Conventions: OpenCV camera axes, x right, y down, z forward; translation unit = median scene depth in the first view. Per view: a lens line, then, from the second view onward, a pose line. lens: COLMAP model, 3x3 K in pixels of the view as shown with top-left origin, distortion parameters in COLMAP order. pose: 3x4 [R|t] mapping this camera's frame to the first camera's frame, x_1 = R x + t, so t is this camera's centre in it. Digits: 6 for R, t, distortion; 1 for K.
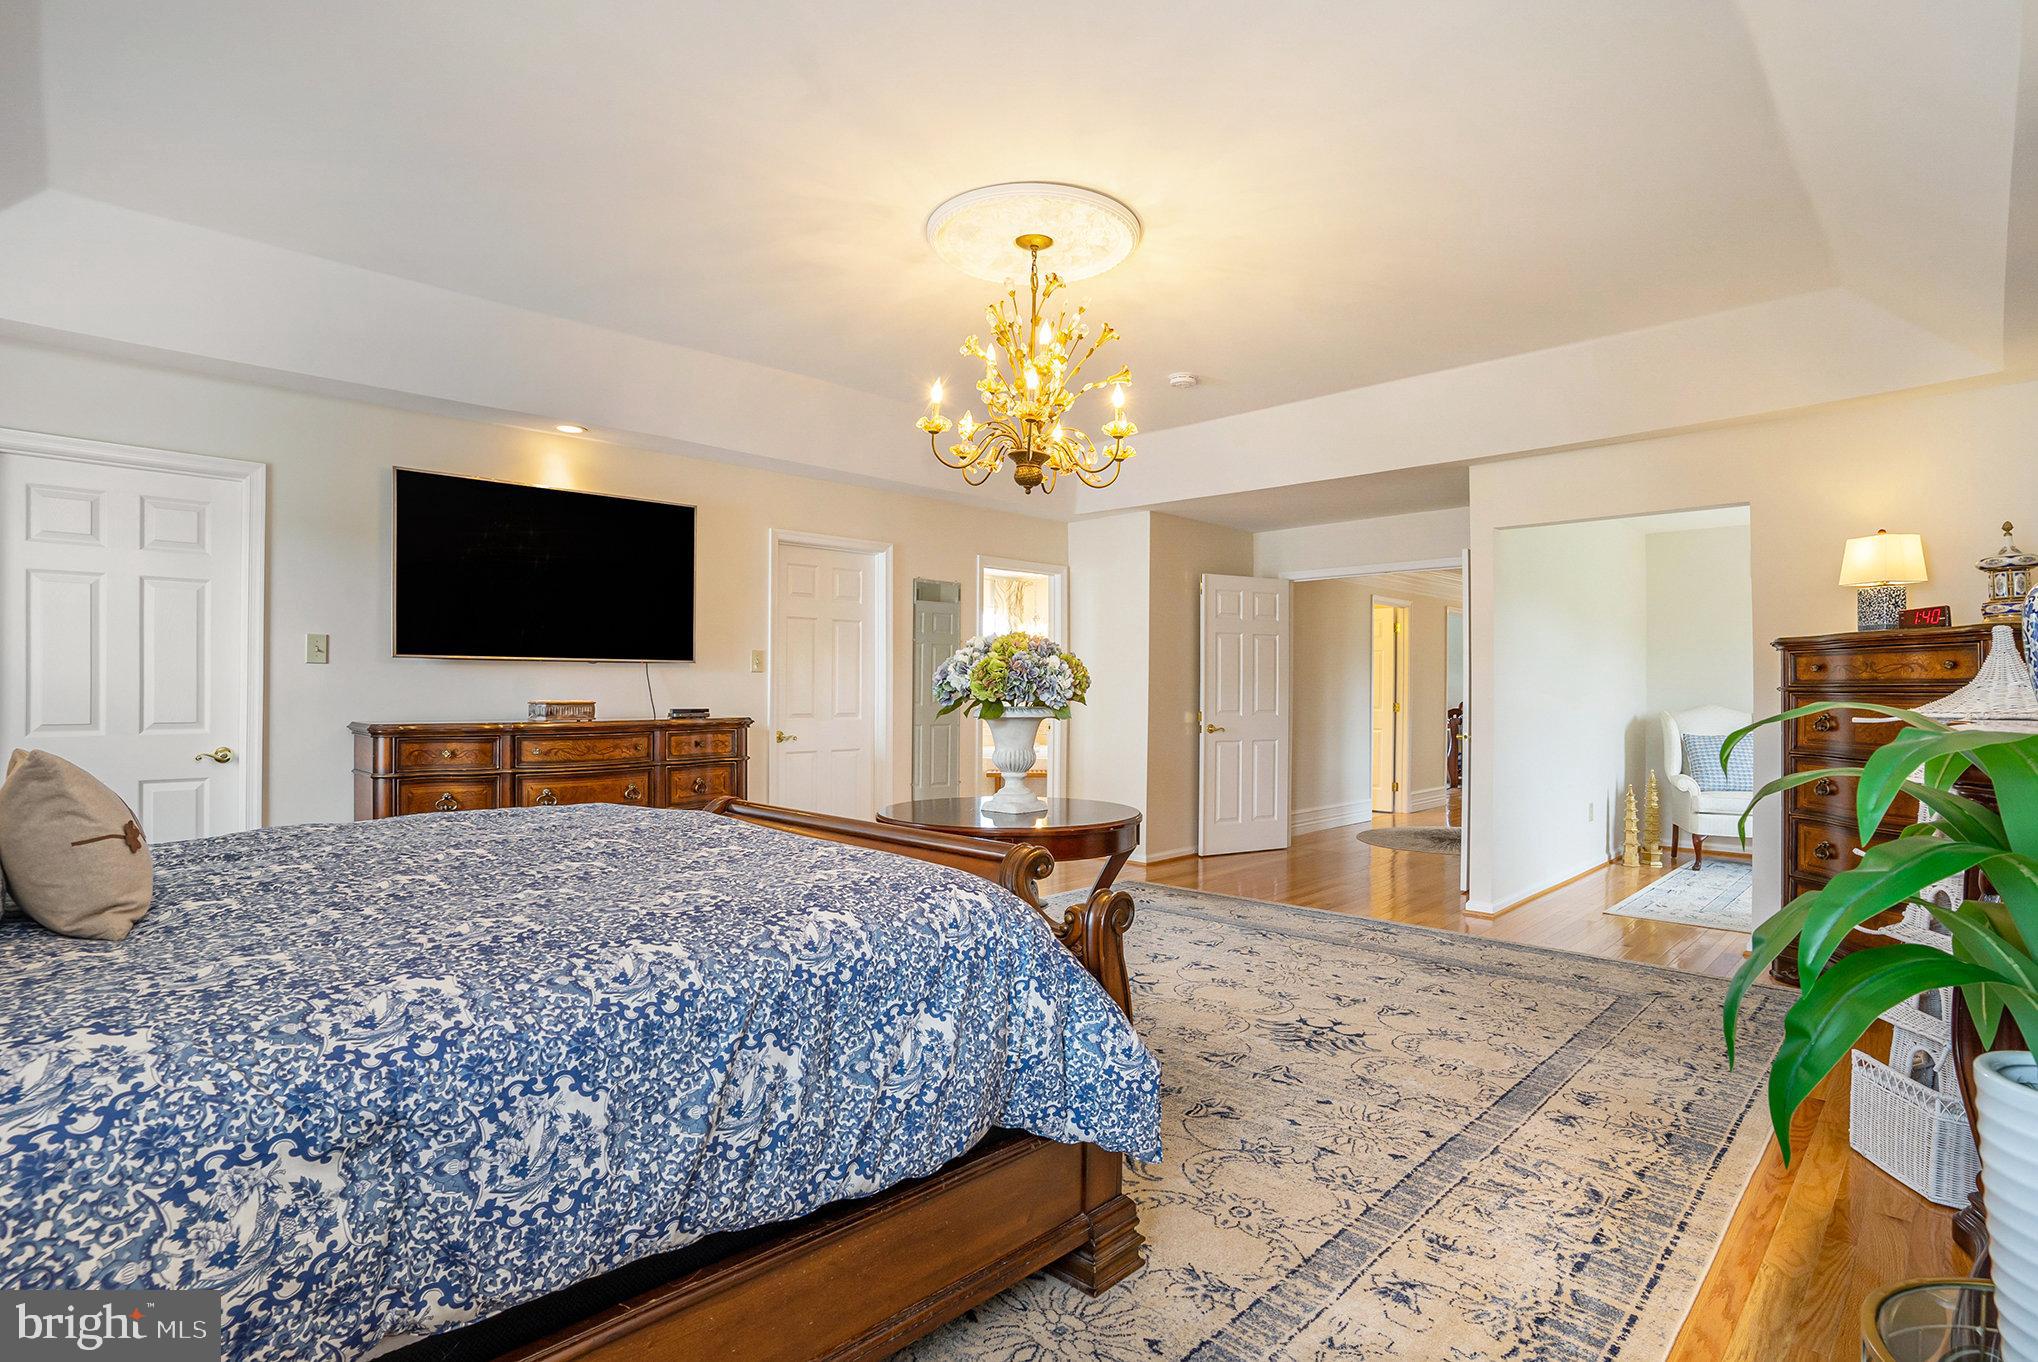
lens RADIAL K [[1000.7, 0, 1016.2], [0, 1000.7, 686.7], [0, 0, 1]] dist [-0.066034, 0.012241]
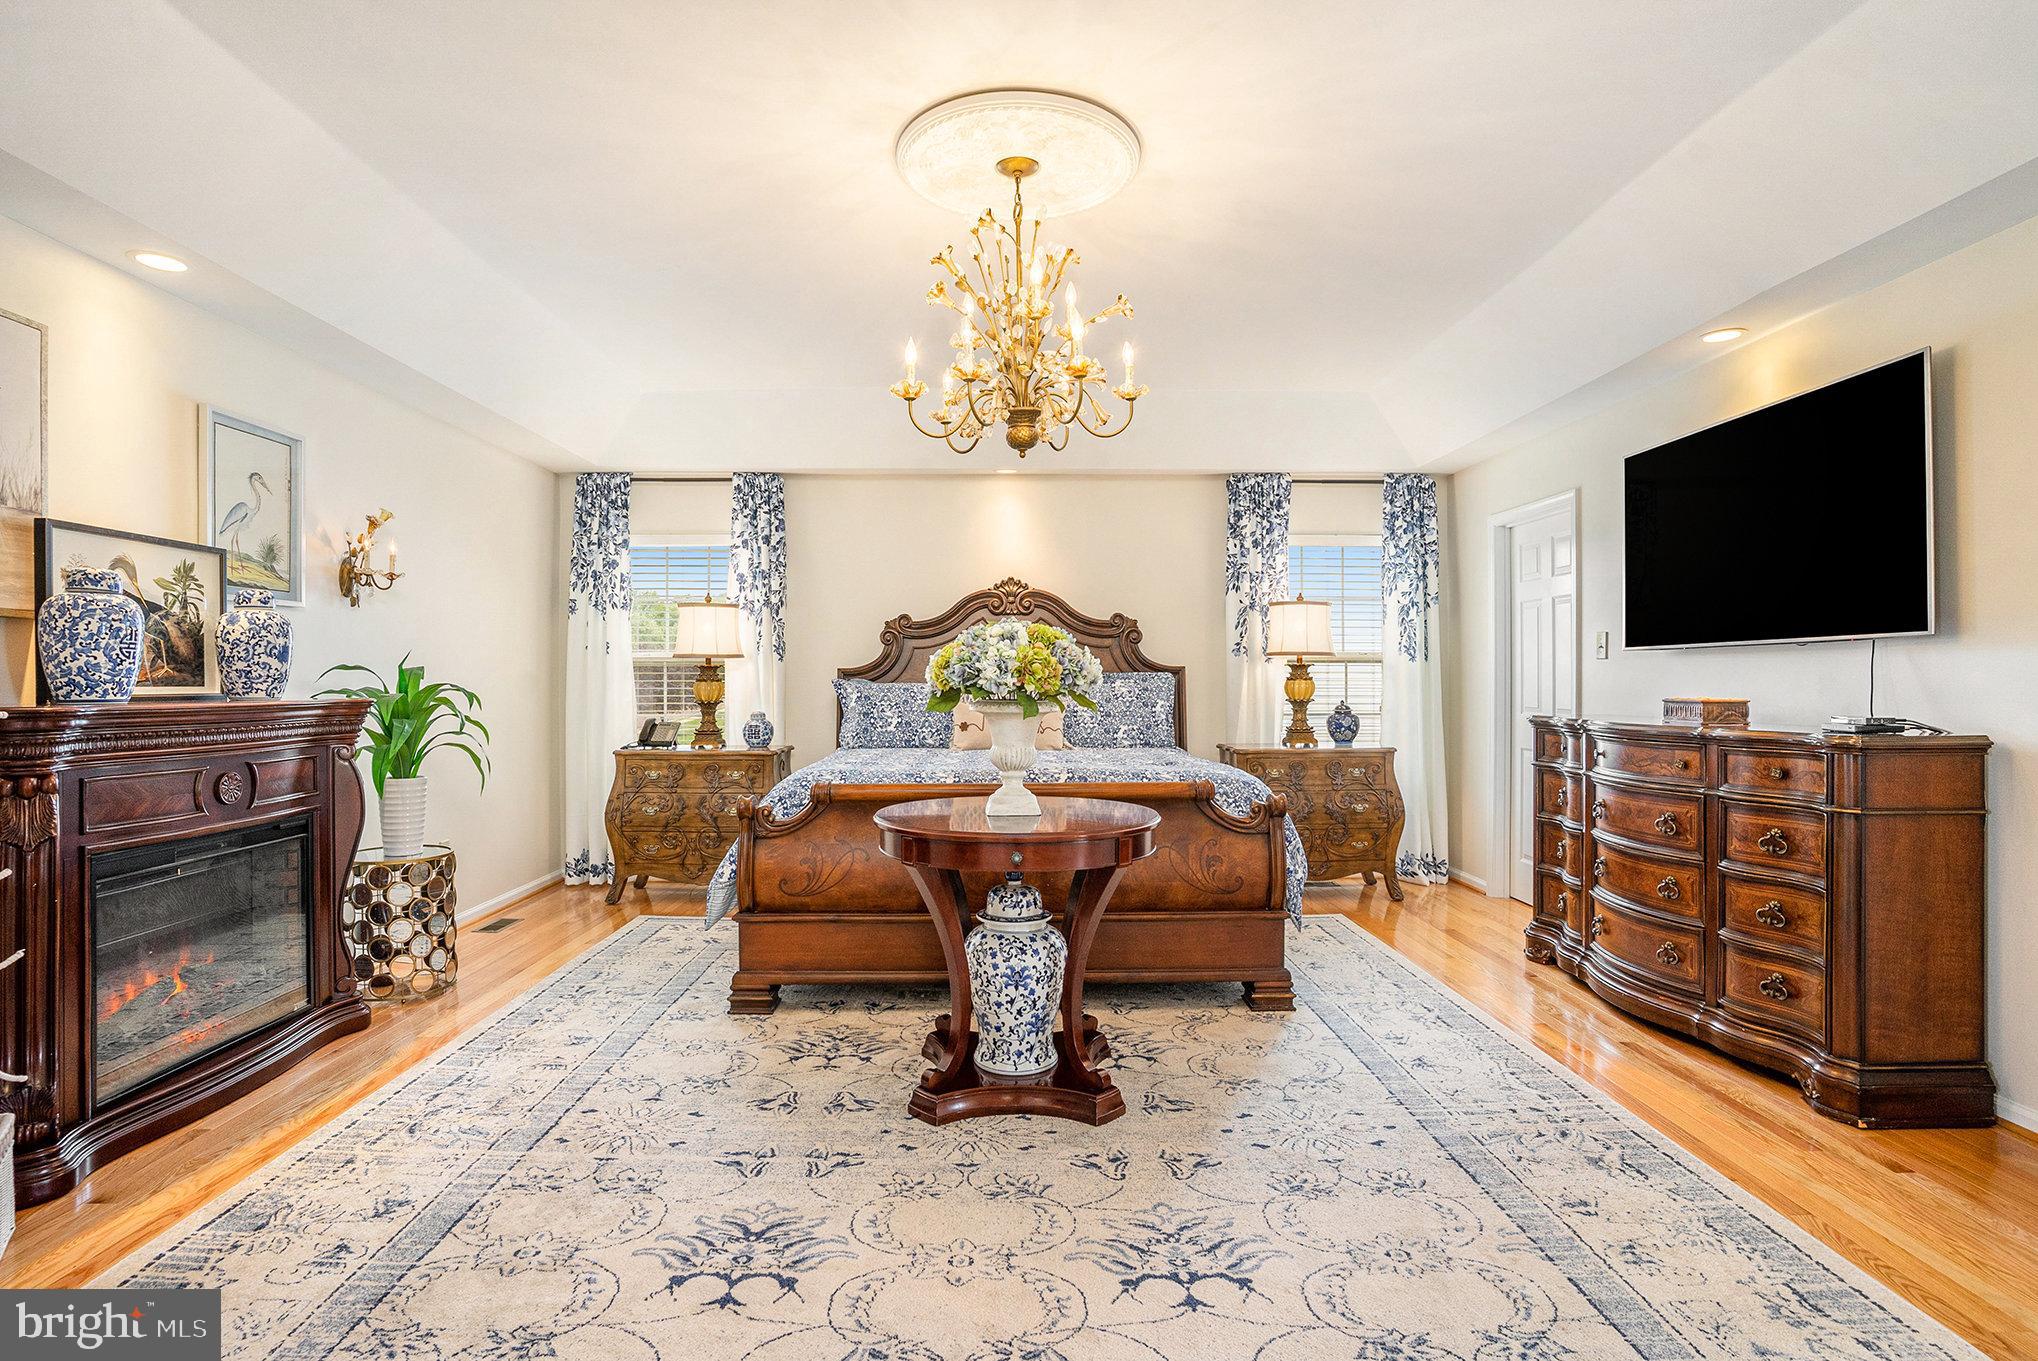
lens RADIAL K [[1000.7, 0, 1012.2], [0, 1000.7, 678.1], [0, 0, 1]] dist [-0.066034, 0.012241]
pose [[-0.693787, -0.003586, -0.720171, 0.596763], [0.004149, 0.999951, -0.008976, 0.004423], [0.720168, -0.009216, -0.693738, 1.473486]]
